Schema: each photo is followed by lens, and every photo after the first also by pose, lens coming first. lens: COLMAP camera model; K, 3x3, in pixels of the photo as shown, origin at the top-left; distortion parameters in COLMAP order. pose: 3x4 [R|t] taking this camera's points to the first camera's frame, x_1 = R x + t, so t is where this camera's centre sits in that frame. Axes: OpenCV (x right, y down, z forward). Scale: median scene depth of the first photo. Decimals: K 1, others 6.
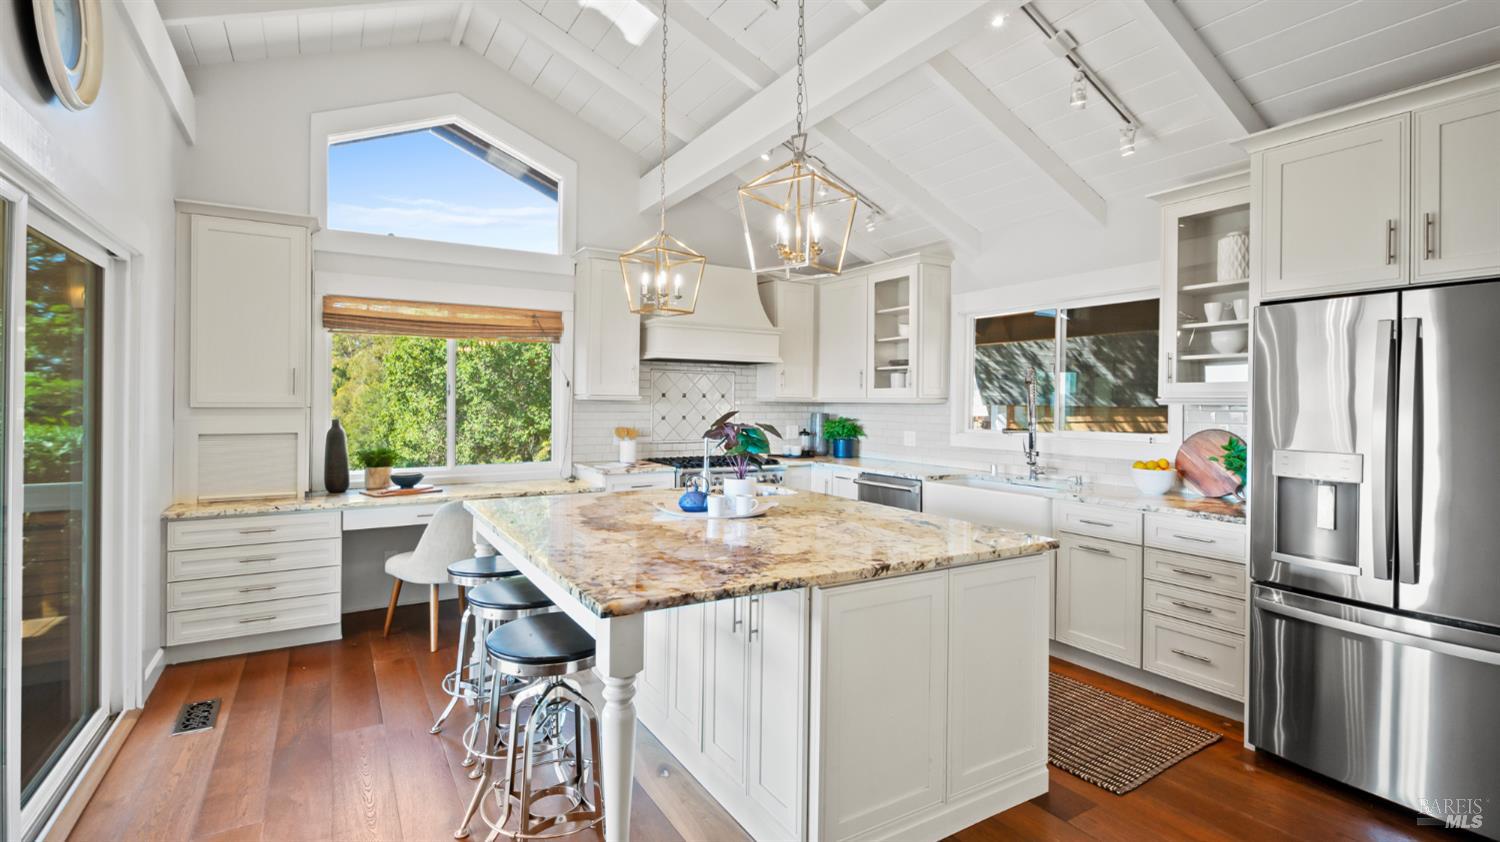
lens RADIAL K [[682.1, 0, 747.2], [0, 682.1, 402.4], [0, 0, 1]] dist [0.014869, -0.003453]
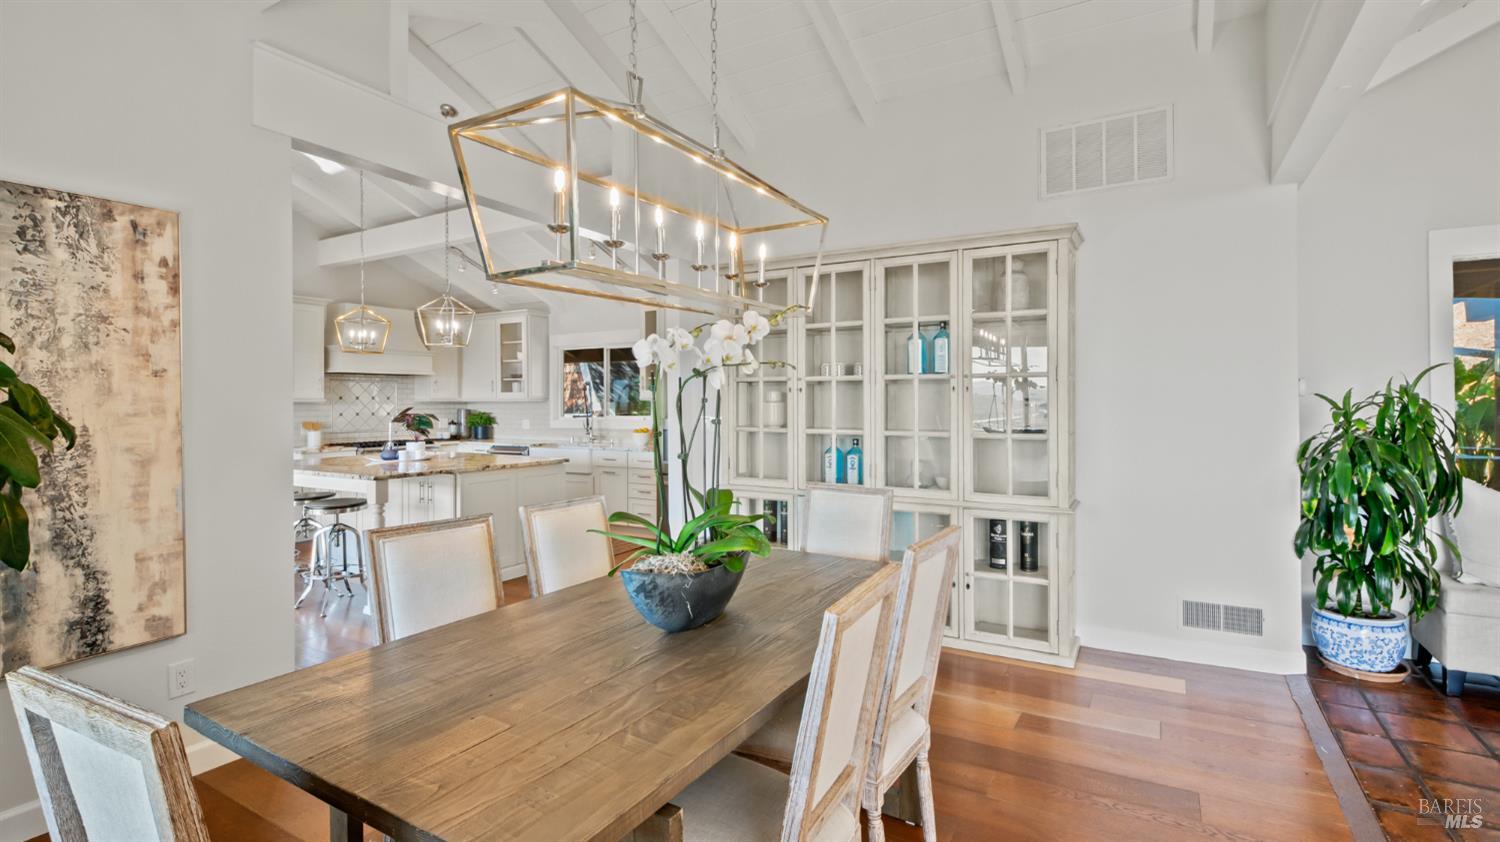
lens RADIAL K [[682.1, 0, 750.8], [0, 682.1, 407.7], [0, 0, 1]] dist [0.014869, -0.003453]
pose [[0.879886, -0.016793, 0.474889, -0.055865], [0.011878, 0.999840, 0.013349, 0.000100], [-0.475037, -0.006105, 0.879945, -0.674647]]
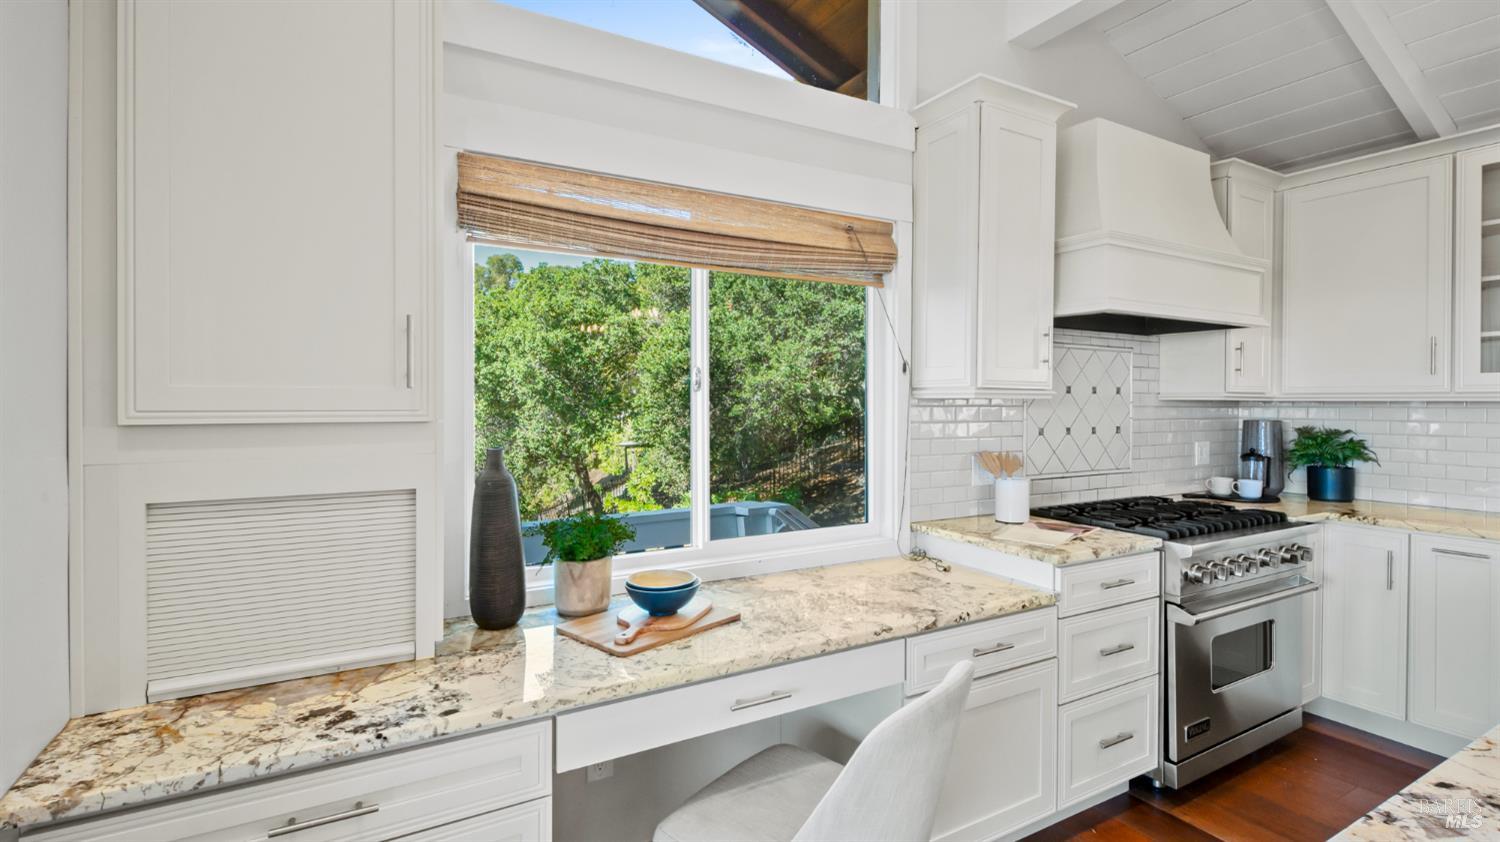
lens RADIAL K [[682.1, 0, 740.0], [0, 682.1, 405.8], [0, 0, 1]] dist [0.014869, -0.003453]
pose [[0.999557, -0.007108, -0.028892, -0.372635], [0.007160, 0.999973, 0.001724, -0.000443], [0.028879, -0.001930, 0.999581, 0.502992]]
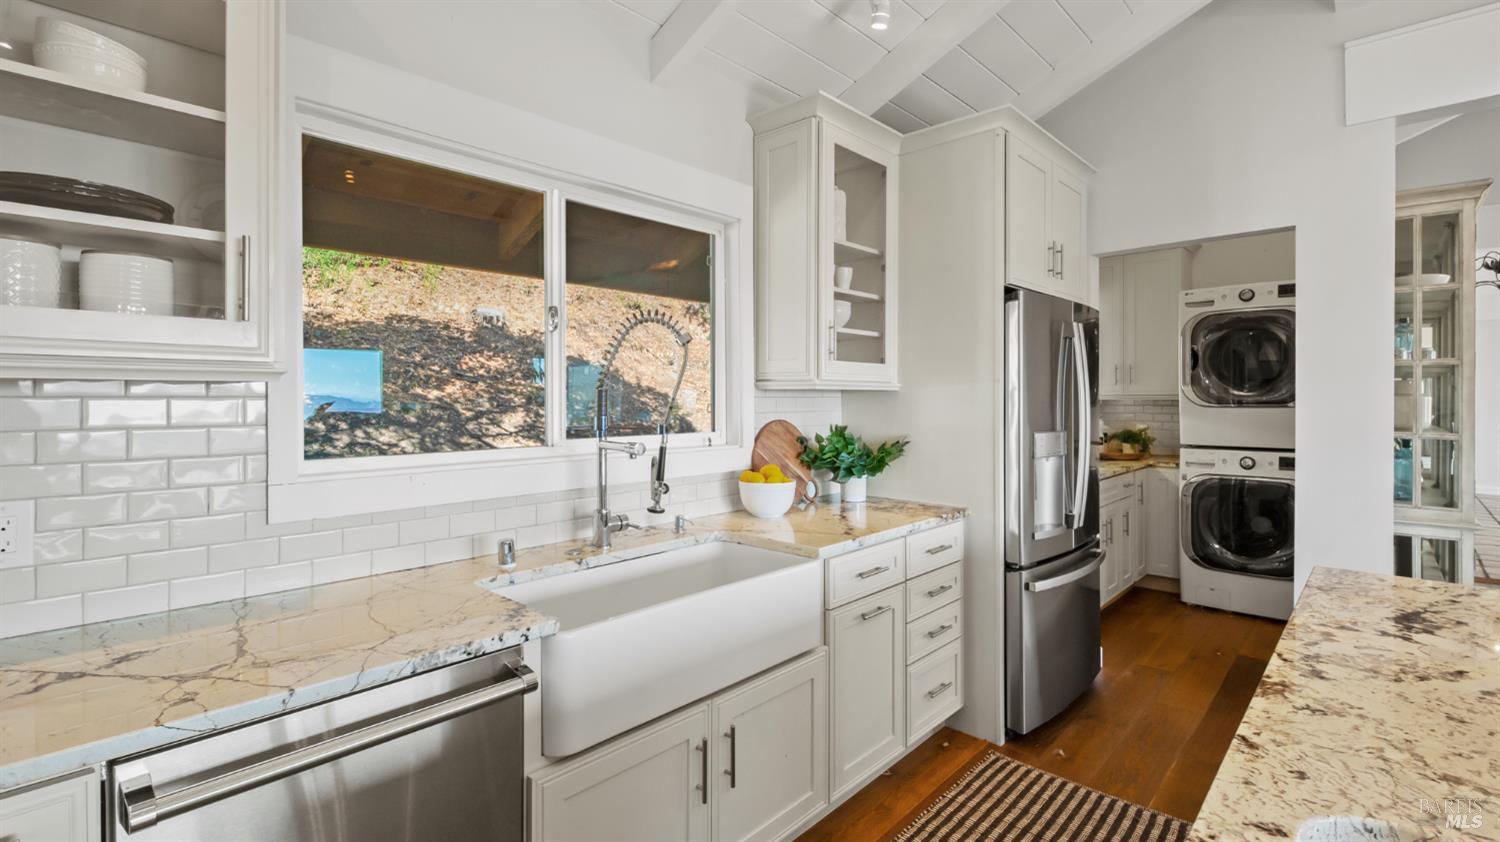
lens RADIAL K [[682.1, 0, 748.7], [0, 682.1, 406.8], [0, 0, 1]] dist [0.014869, -0.003453]
pose [[-0.275749, -0.012355, 0.961150, -0.051303], [0.001436, 0.999911, 0.013265, 0.008002], [-0.961229, 0.005038, -0.275706, 0.886778]]
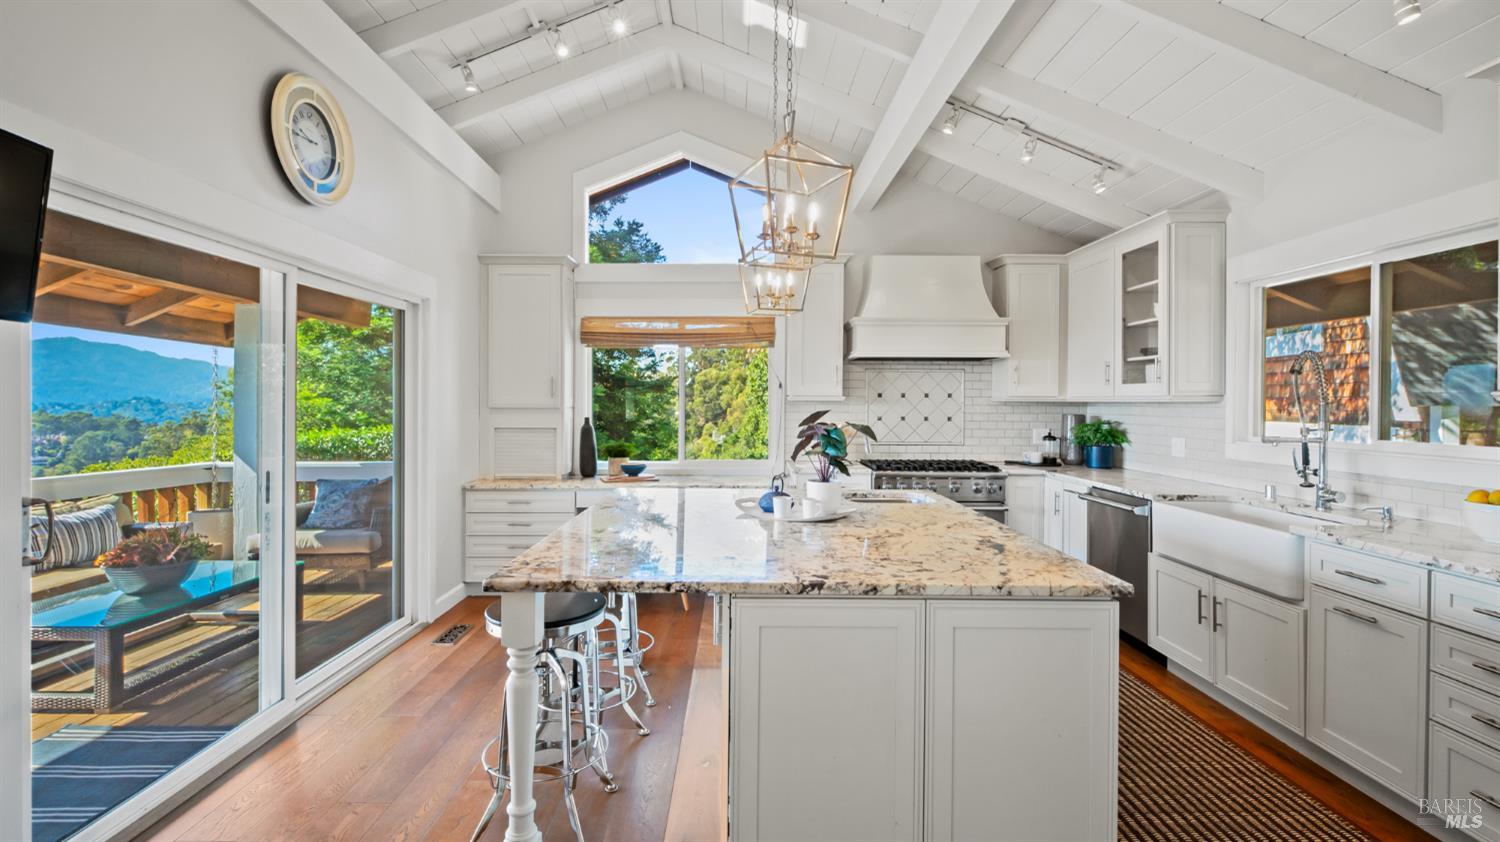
lens RADIAL K [[682.1, 0, 754.7], [0, 682.1, 403.8], [0, 0, 1]] dist [0.014869, -0.003453]
pose [[0.864008, -0.003948, -0.503463, 0.231879], [0.003420, 0.999992, -0.001973, 0.003097], [0.503467, -0.000018, 0.864015, 0.077571]]
